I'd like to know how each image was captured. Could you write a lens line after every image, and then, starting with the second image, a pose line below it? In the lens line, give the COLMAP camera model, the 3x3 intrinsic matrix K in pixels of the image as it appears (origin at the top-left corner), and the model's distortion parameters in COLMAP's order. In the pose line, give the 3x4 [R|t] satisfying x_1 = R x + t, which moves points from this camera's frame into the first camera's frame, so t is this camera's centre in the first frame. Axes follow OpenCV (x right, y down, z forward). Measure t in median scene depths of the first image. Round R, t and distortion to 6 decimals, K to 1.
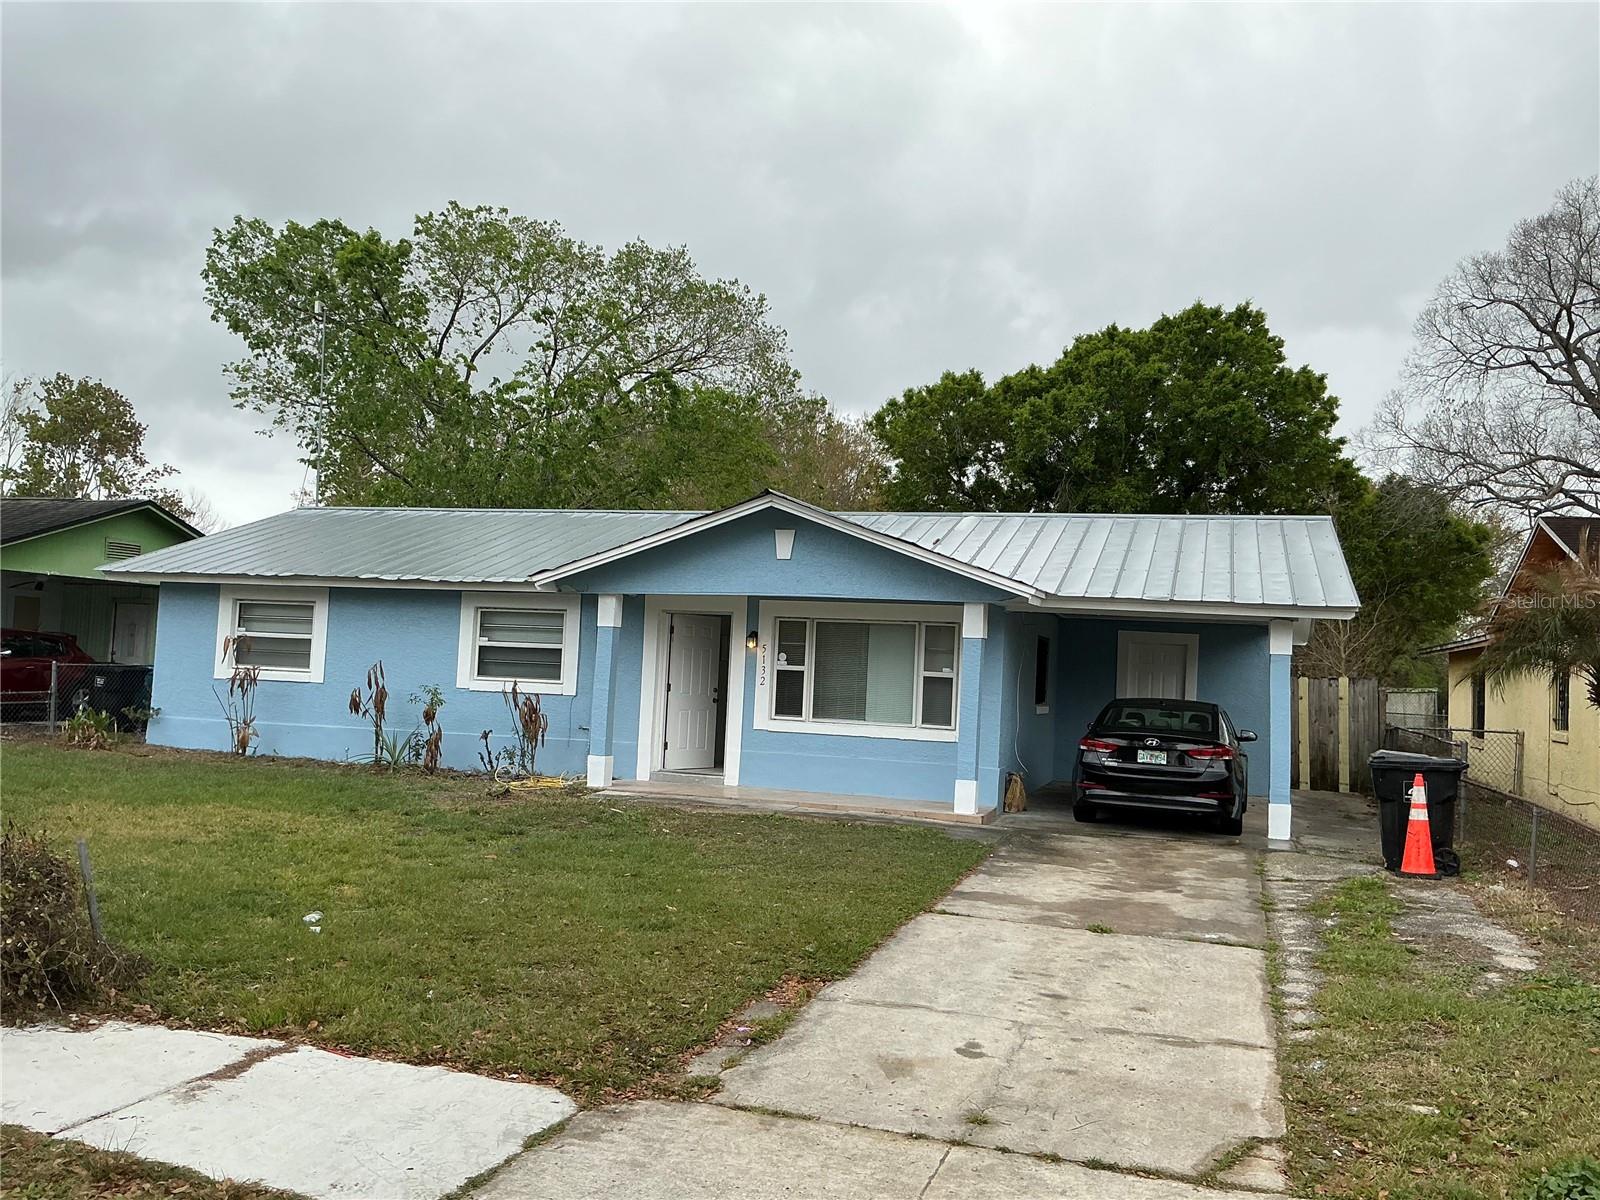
lens RADIAL K [[1329.5, 0, 800.0], [0, 1329.5, 600.0], [0, 0, 1]] dist [0.154955, -0.336310]
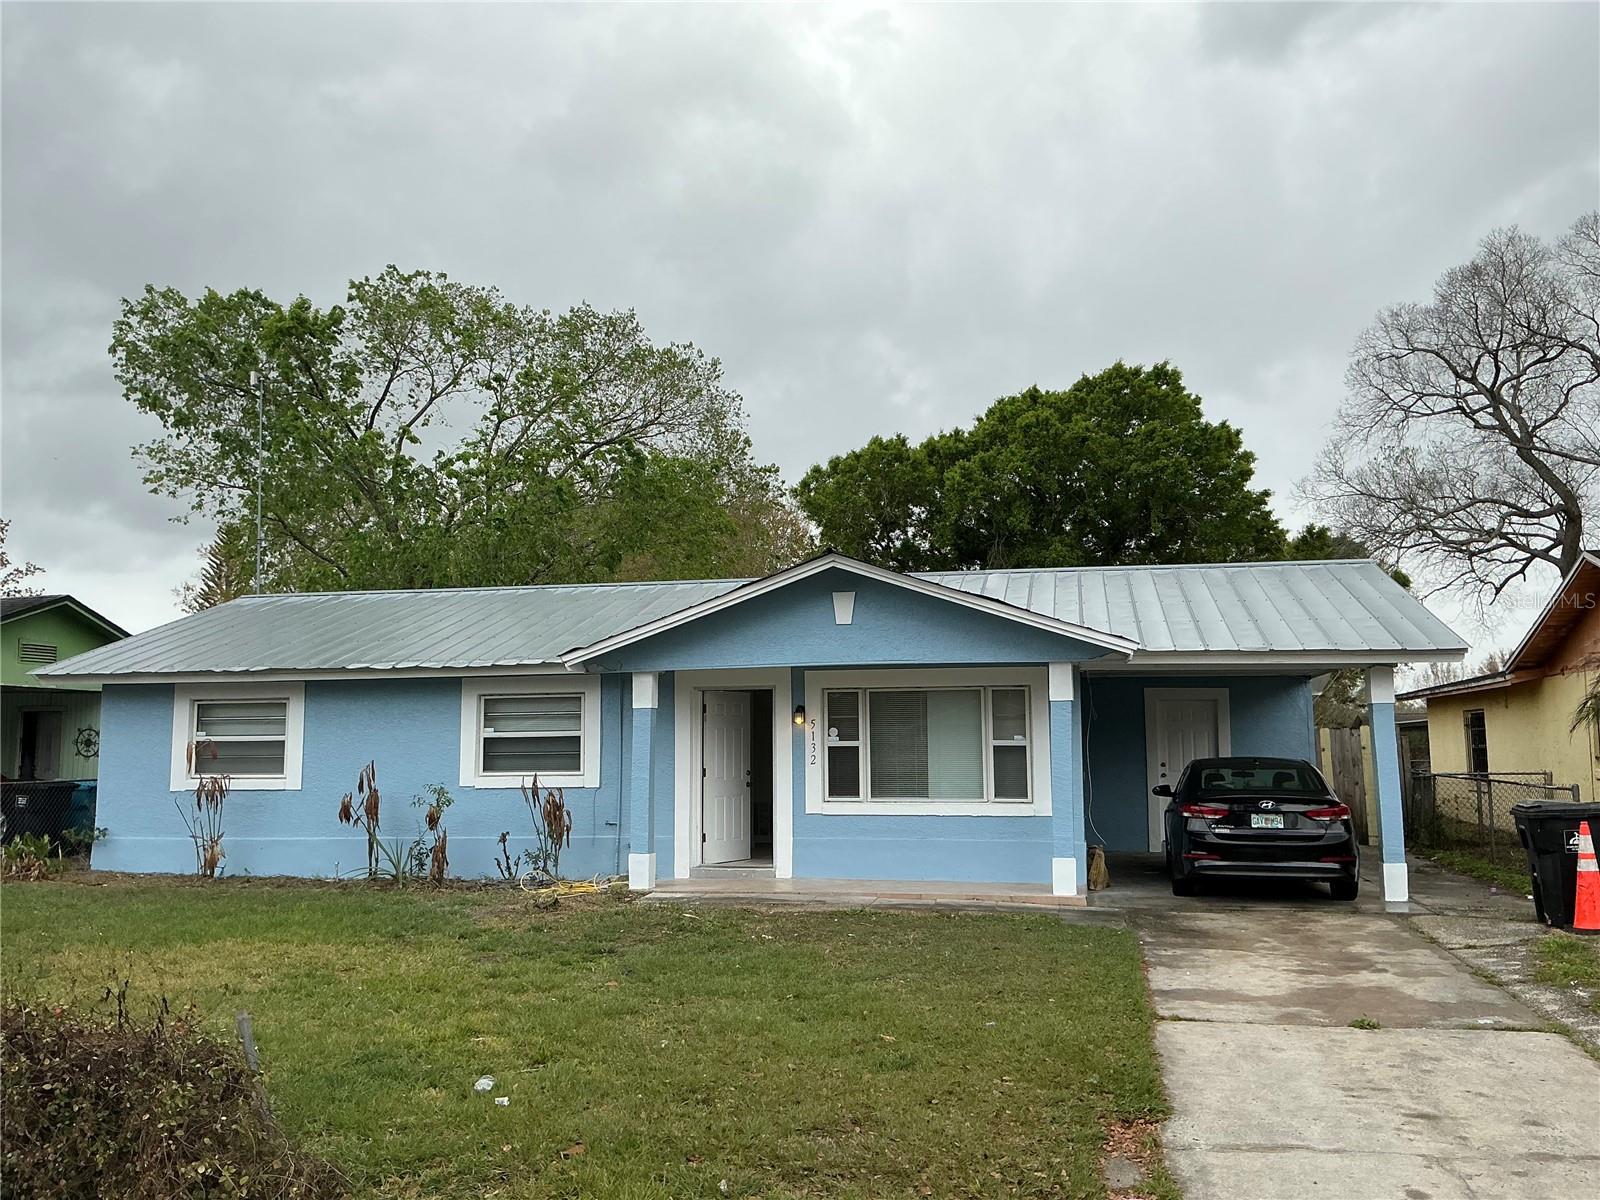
lens RADIAL K [[1329.5, 0, 800.0], [0, 1329.5, 600.0], [0, 0, 1]] dist [0.154955, -0.336310]
pose [[0.994148, -0.041026, 0.099936, -0.110740], [0.046612, 0.997440, -0.054220, 0.000667], [-0.097455, 0.058561, 0.993515, 0.078398]]
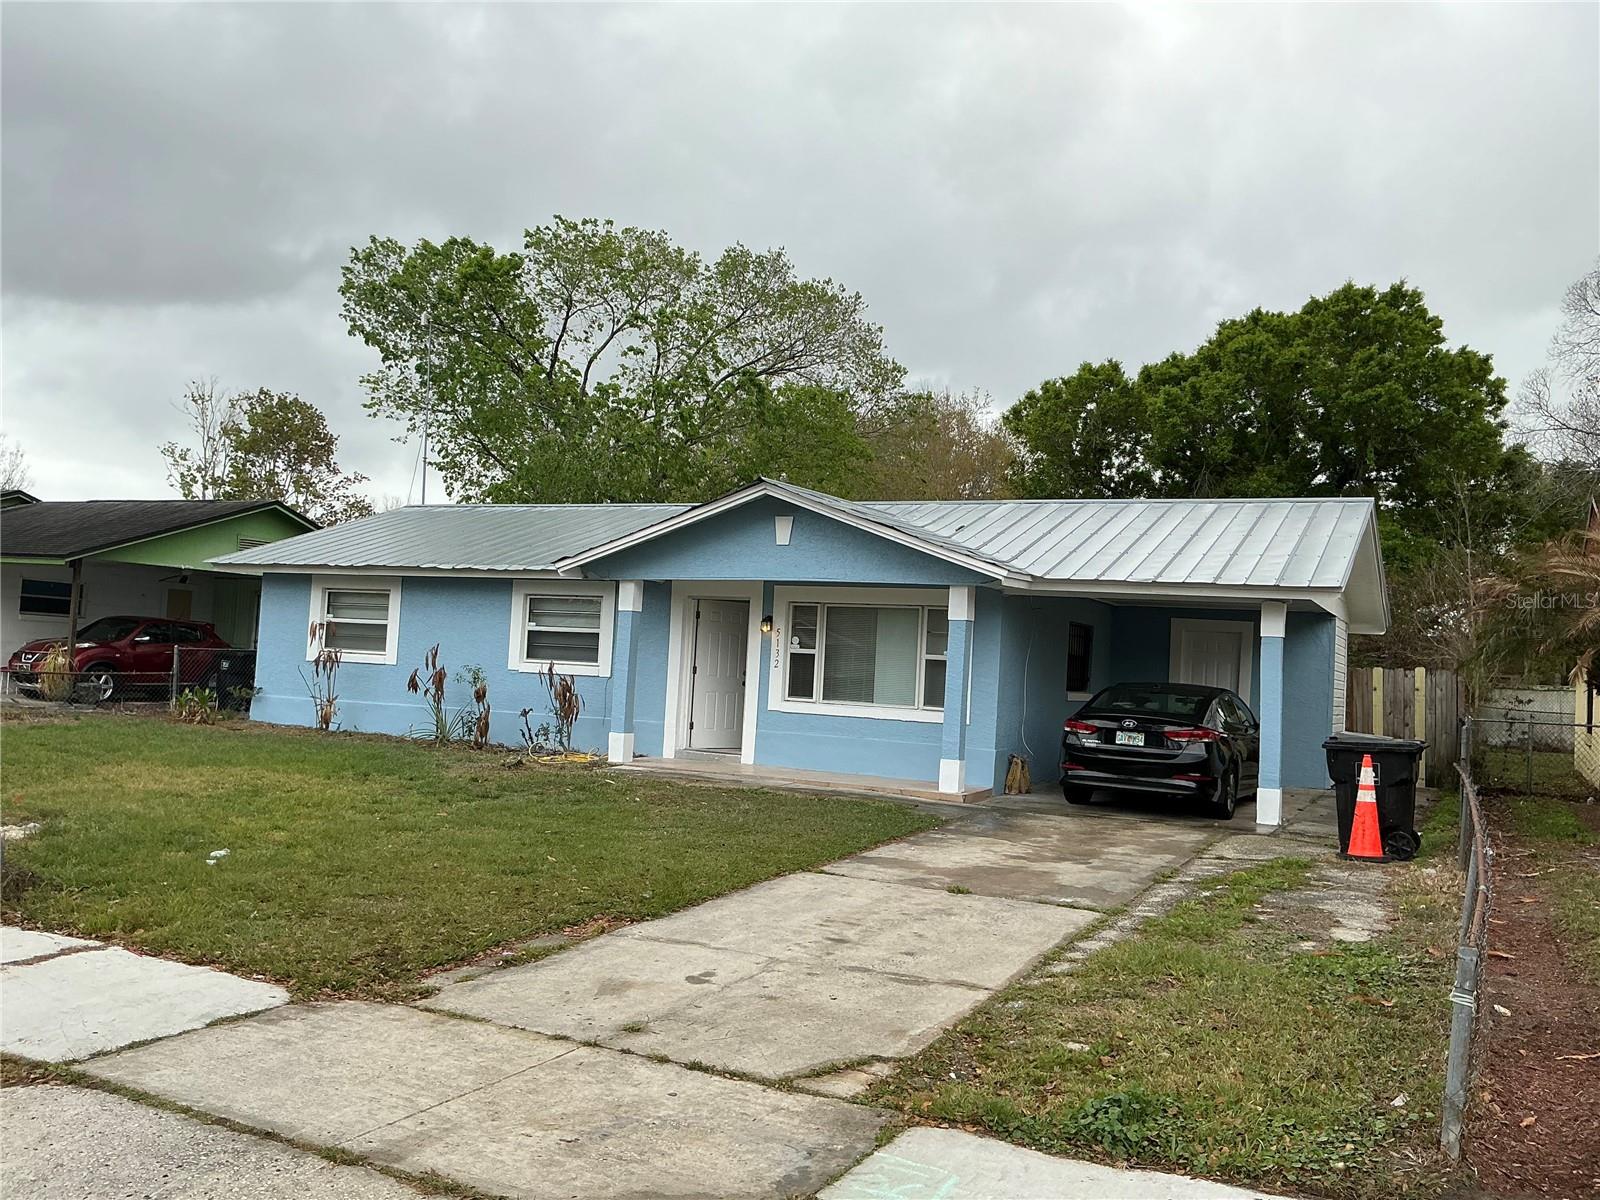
lens RADIAL K [[1329.5, 0, 800.0], [0, 1329.5, 600.0], [0, 0, 1]] dist [0.154955, -0.336310]
pose [[0.987956, -0.002057, -0.154719, 0.134653], [0.001852, 0.999997, -0.001474, 0.011486], [0.154722, 0.001170, 0.987957, -0.019718]]
